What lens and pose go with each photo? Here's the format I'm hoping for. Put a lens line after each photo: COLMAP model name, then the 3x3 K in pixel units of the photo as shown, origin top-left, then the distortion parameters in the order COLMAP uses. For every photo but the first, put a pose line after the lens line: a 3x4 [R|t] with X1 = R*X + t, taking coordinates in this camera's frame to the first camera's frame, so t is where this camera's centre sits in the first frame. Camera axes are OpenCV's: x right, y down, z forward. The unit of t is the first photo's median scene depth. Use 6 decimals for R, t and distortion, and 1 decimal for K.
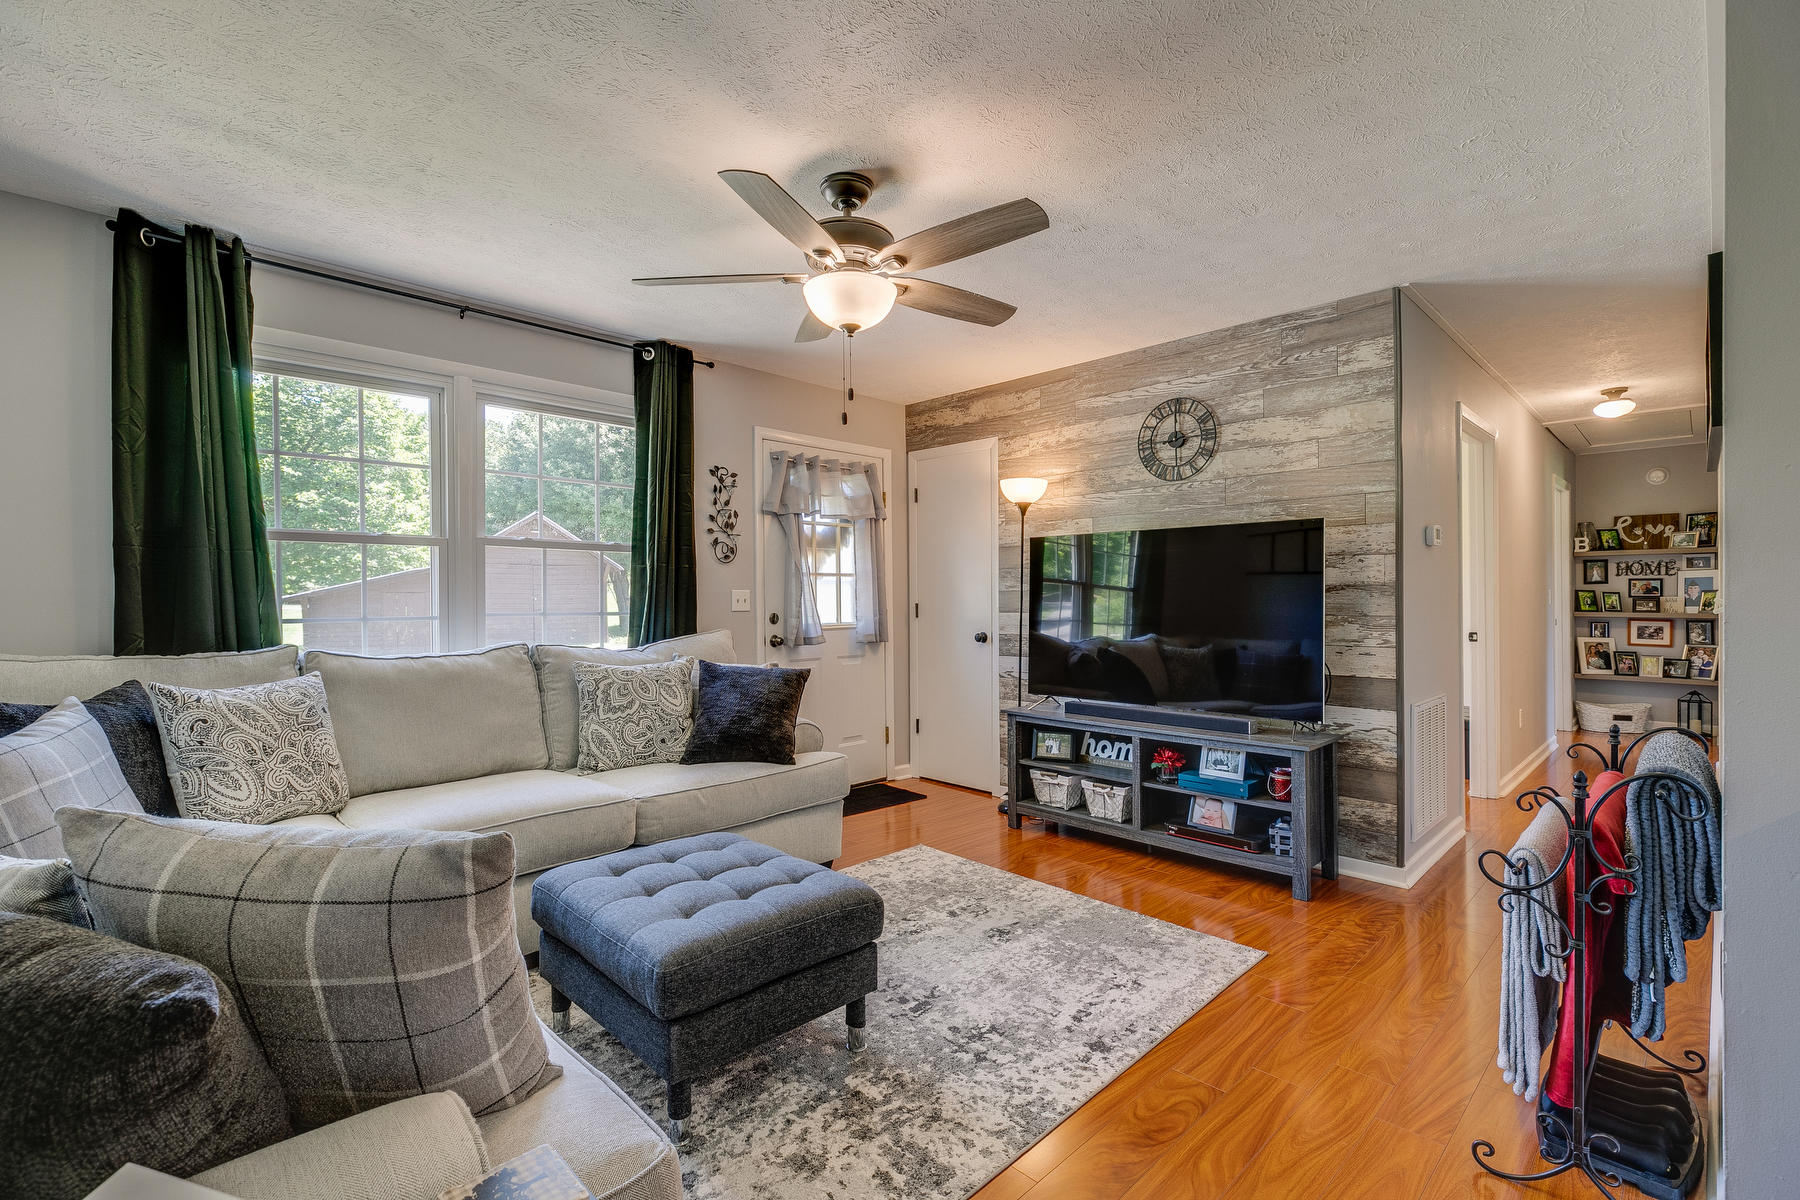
lens RADIAL K [[802.7, 0, 894.8], [0, 802.7, 606.1], [0, 0, 1]] dist [0.003884, -0.000728]
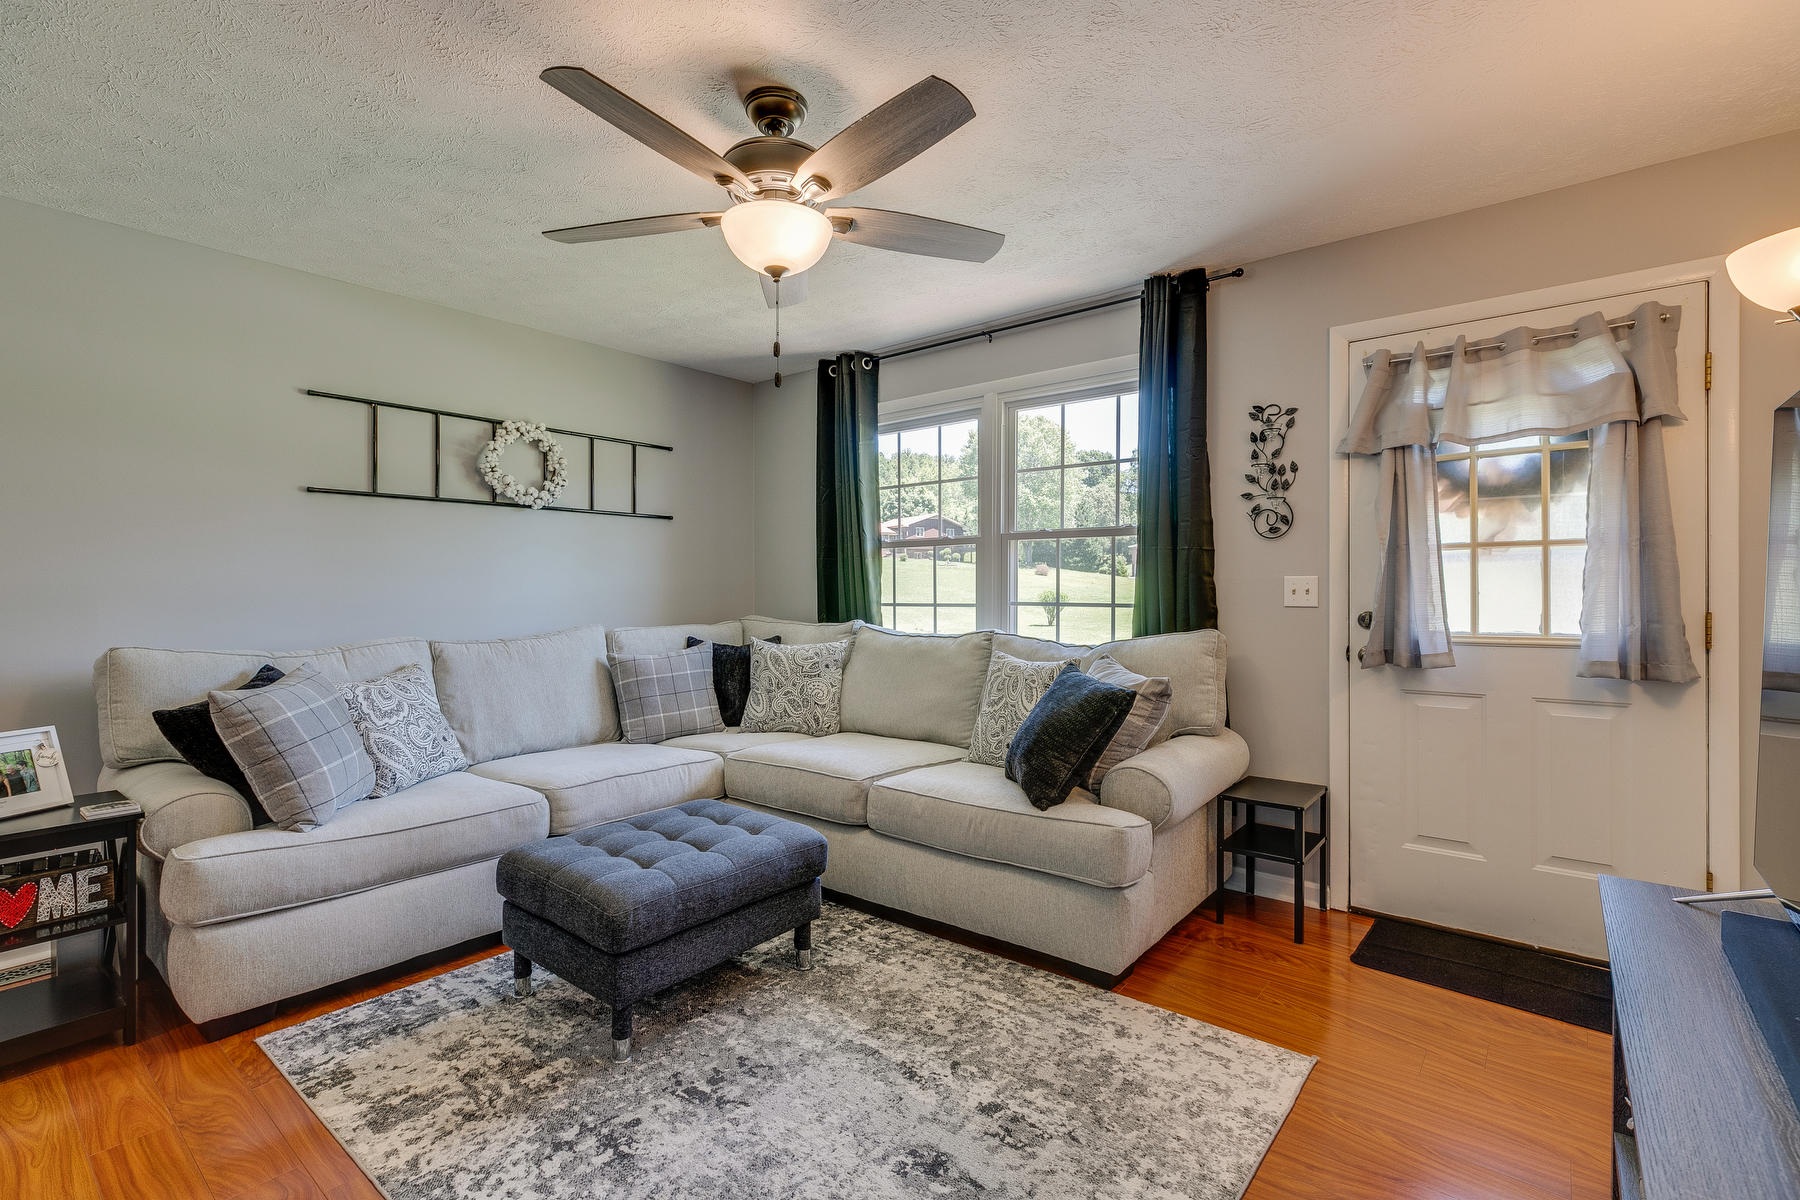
lens RADIAL K [[802.7, 0, 896.2], [0, 802.7, 592.8], [0, 0, 1]] dist [0.003884, -0.000728]
pose [[0.122958, 0.007586, -0.992383, 0.582335], [-0.006946, 0.999953, 0.006784, -0.010496], [0.992388, 0.006059, 0.123005, 0.743592]]
